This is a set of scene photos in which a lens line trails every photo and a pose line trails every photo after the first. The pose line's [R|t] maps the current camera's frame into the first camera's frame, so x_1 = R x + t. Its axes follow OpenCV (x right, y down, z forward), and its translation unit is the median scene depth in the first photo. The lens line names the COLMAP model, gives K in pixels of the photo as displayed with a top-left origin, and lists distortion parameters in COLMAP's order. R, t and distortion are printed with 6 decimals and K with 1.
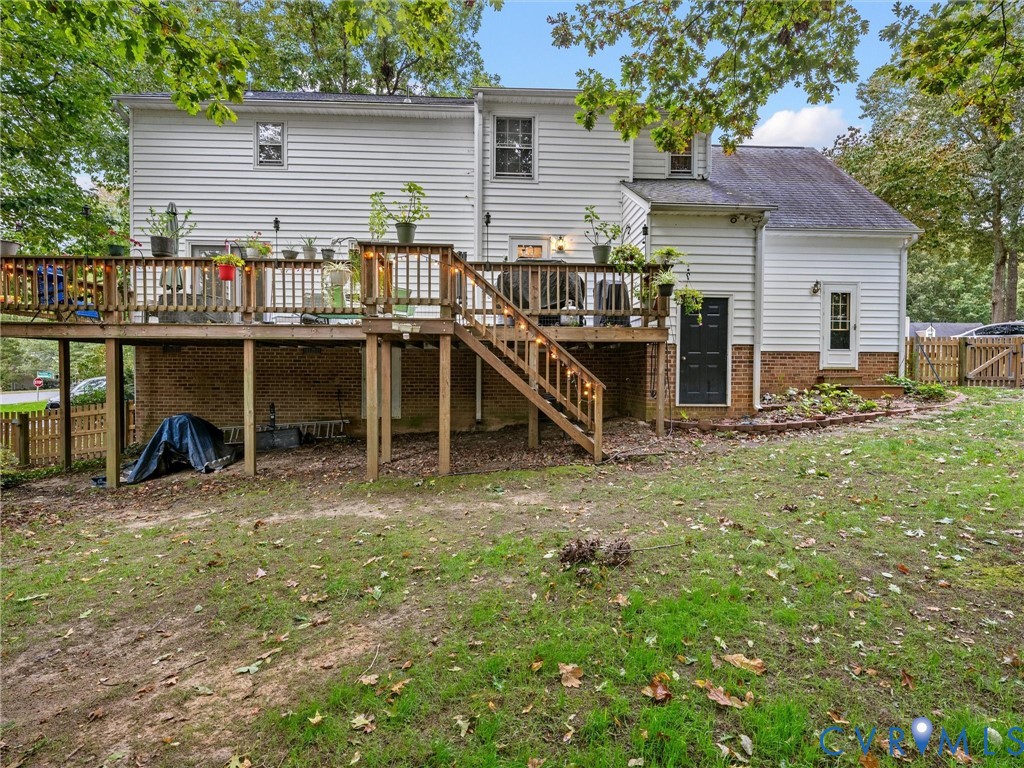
lens RADIAL K [[484.3, 0, 530.0], [0, 484.3, 383.5], [0, 0, 1]] dist [-0.002361, -0.000313]
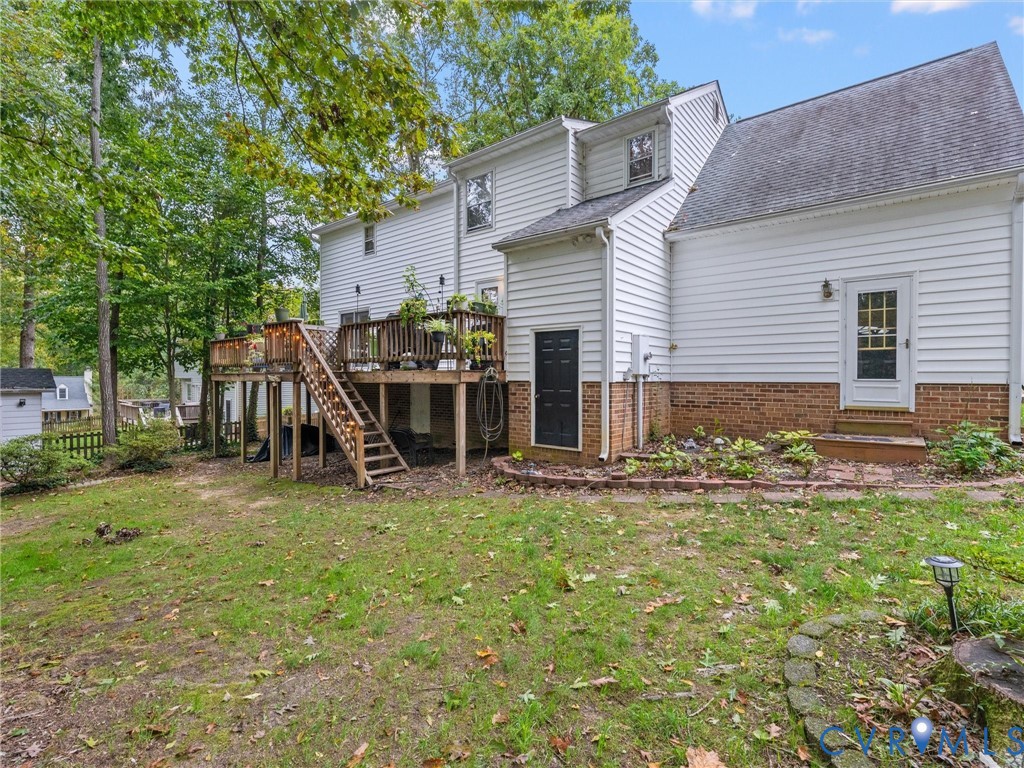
lens RADIAL K [[484.3, 0, 530.0], [0, 484.3, 383.5], [0, 0, 1]] dist [-0.002361, -0.000313]
pose [[0.754332, 0.005303, -0.656472, 0.797995], [-0.014063, 0.999868, -0.008083, -0.059319], [0.656343, 0.015329, 0.754307, 0.230365]]
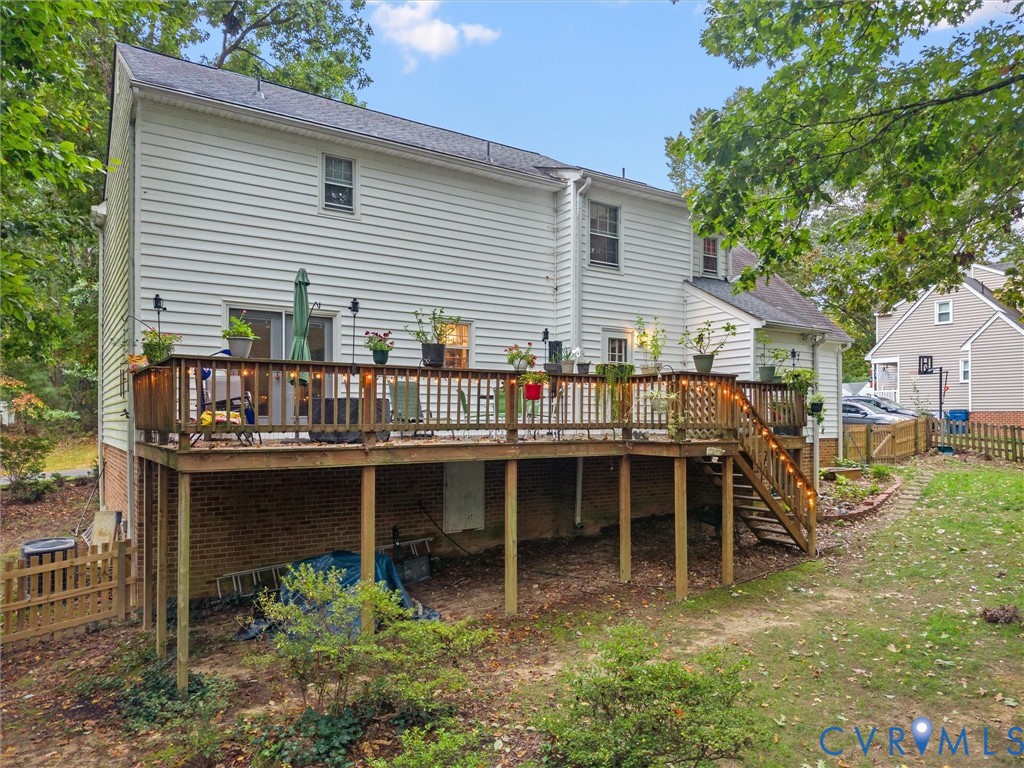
lens RADIAL K [[678.8, 0, 510.7], [0, 678.8, 411.9], [0, 0, 1]] dist [0.080913, 0.000416]
pose [[0.863267, 0.000957, 0.504747, -0.871066], [0.016835, 0.999387, -0.030687, -0.100773], [-0.504467, 0.034989, 0.862722, -0.058449]]
